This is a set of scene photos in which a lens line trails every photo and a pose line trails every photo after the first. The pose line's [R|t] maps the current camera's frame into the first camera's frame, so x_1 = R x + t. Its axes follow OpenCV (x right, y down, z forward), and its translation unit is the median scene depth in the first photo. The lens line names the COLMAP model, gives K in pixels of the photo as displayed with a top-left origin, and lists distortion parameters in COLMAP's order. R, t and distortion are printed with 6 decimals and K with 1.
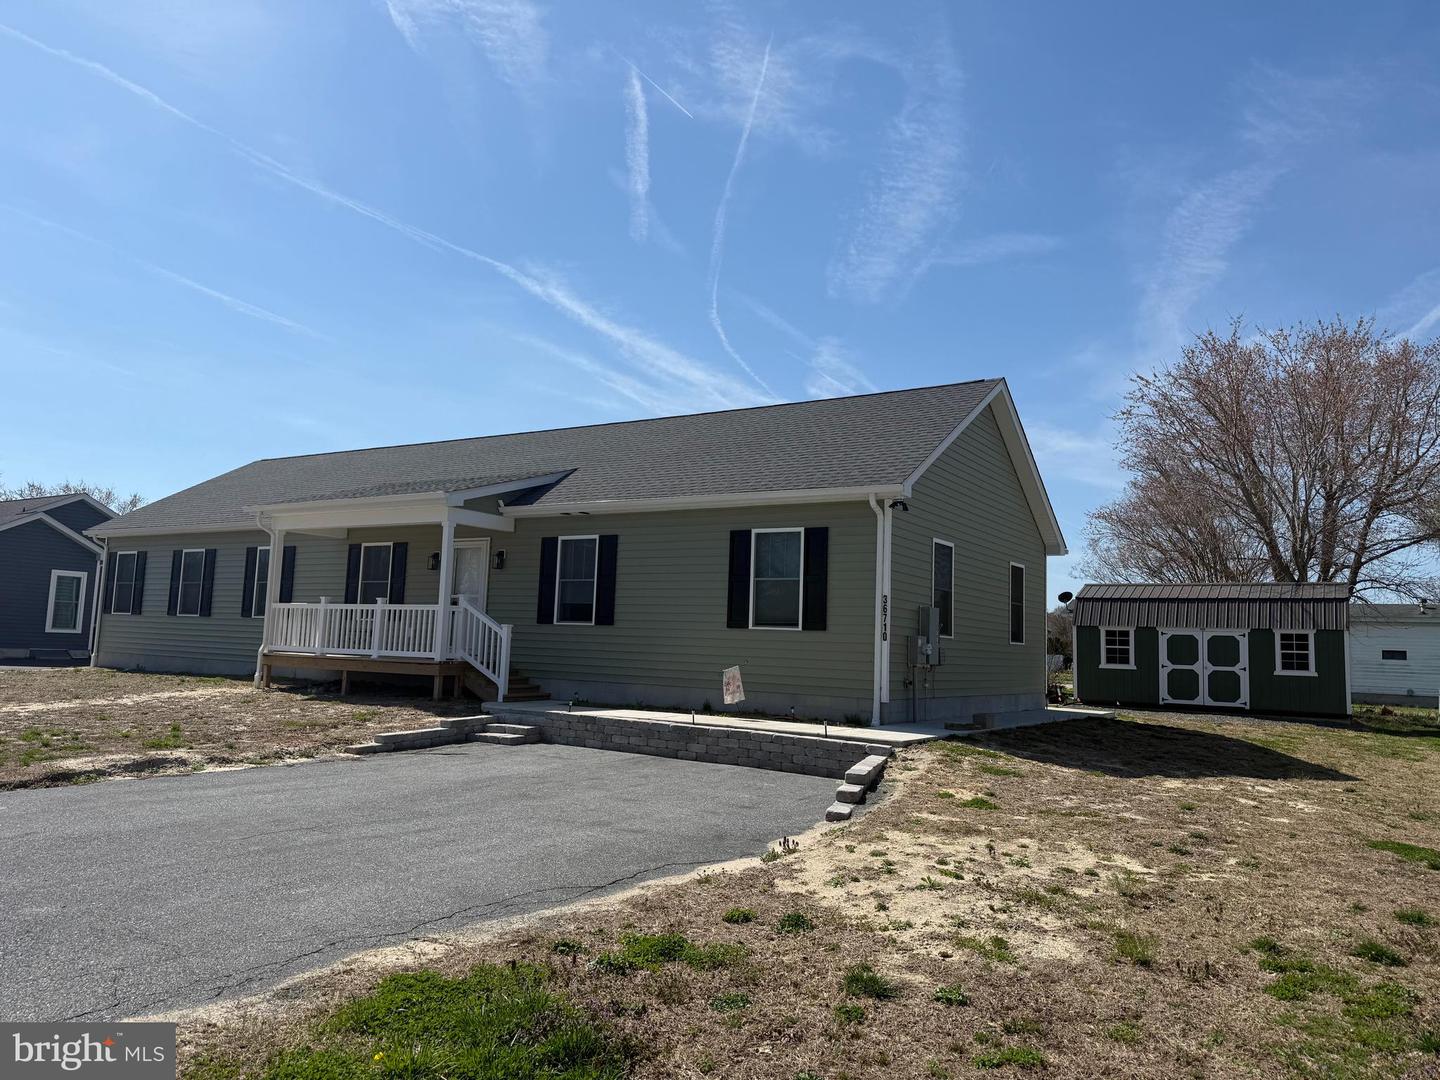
lens RADIAL K [[1022.0, 0, 720.0], [0, 1022.0, 540.0], [0, 0, 1]] dist [0.116342, -0.155957]
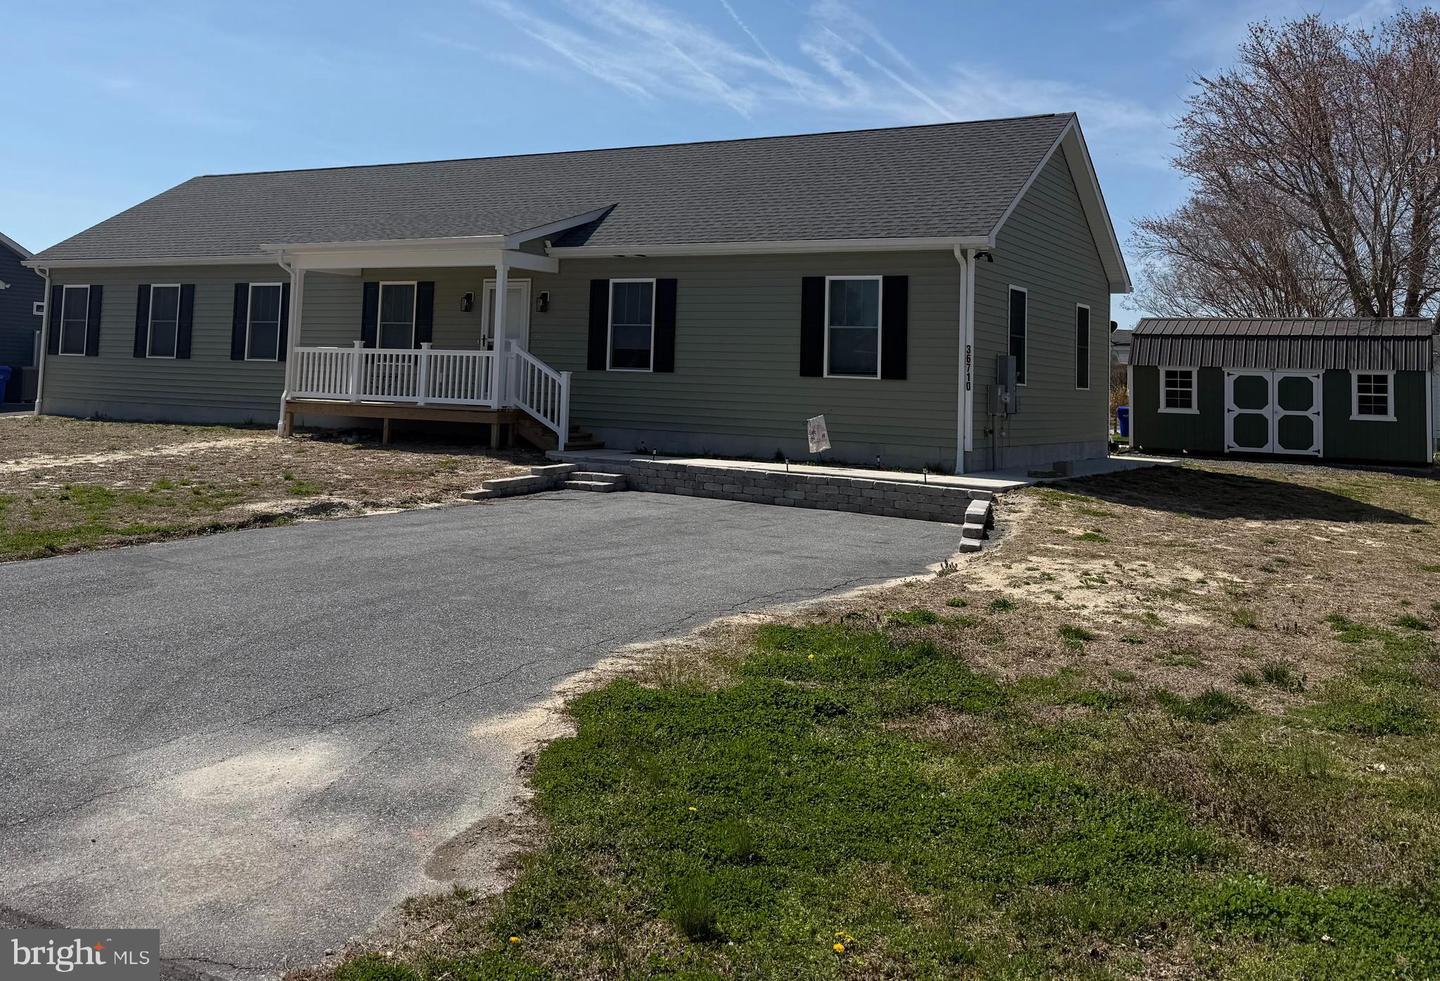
lens RADIAL K [[1349.1, 0, 673.8], [0, 1349.1, 282.0], [0, 0, 1]] dist [0.161089, -0.266188]
pose [[0.999562, -0.000024, 0.029581, -0.116859], [-0.000903, 0.999509, 0.031322, -0.034678], [-0.029567, -0.031335, 0.999072, -0.226289]]
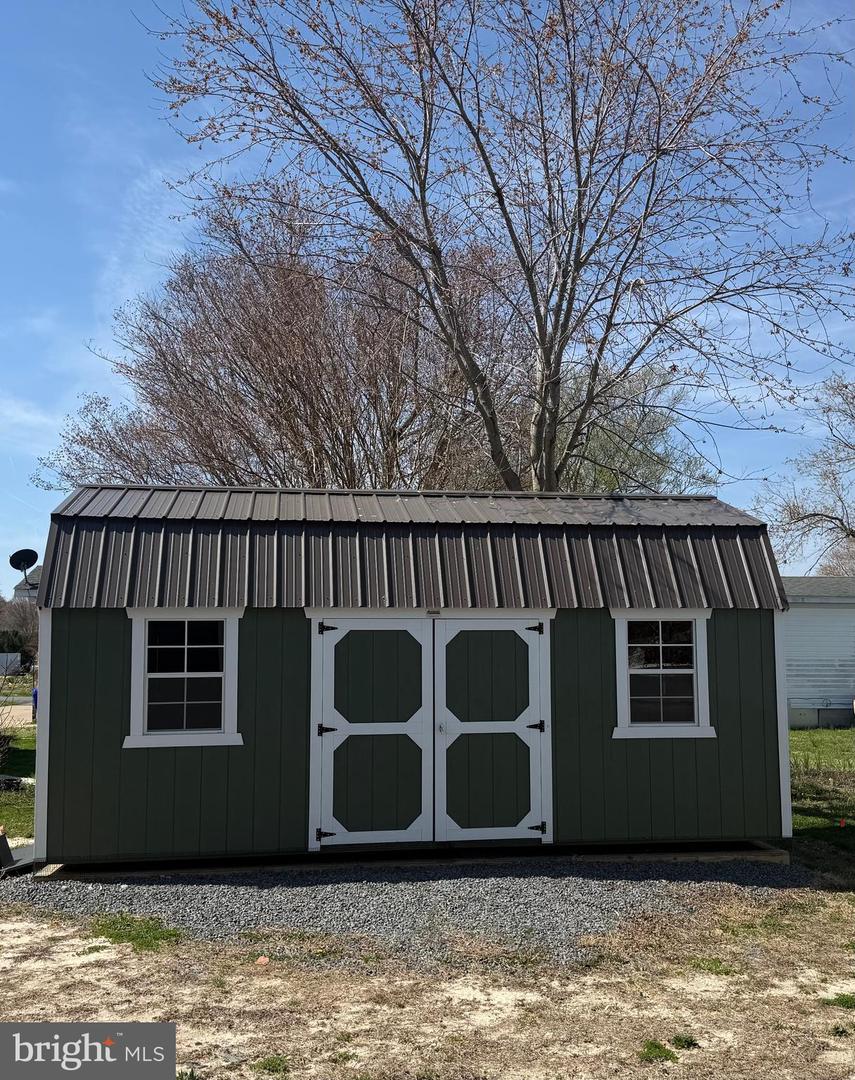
lens RADIAL K [[950.5, 0, 425.6], [0, 950.5, 589.4], [0, 0, 1]] dist [0.132765, 0.001722]
pose [[0.751673, 0.003031, 0.659529, 0.329043], [-0.042278, 0.998154, 0.043597, 0.082433], [-0.658180, -0.060654, 0.750413, 0.978467]]
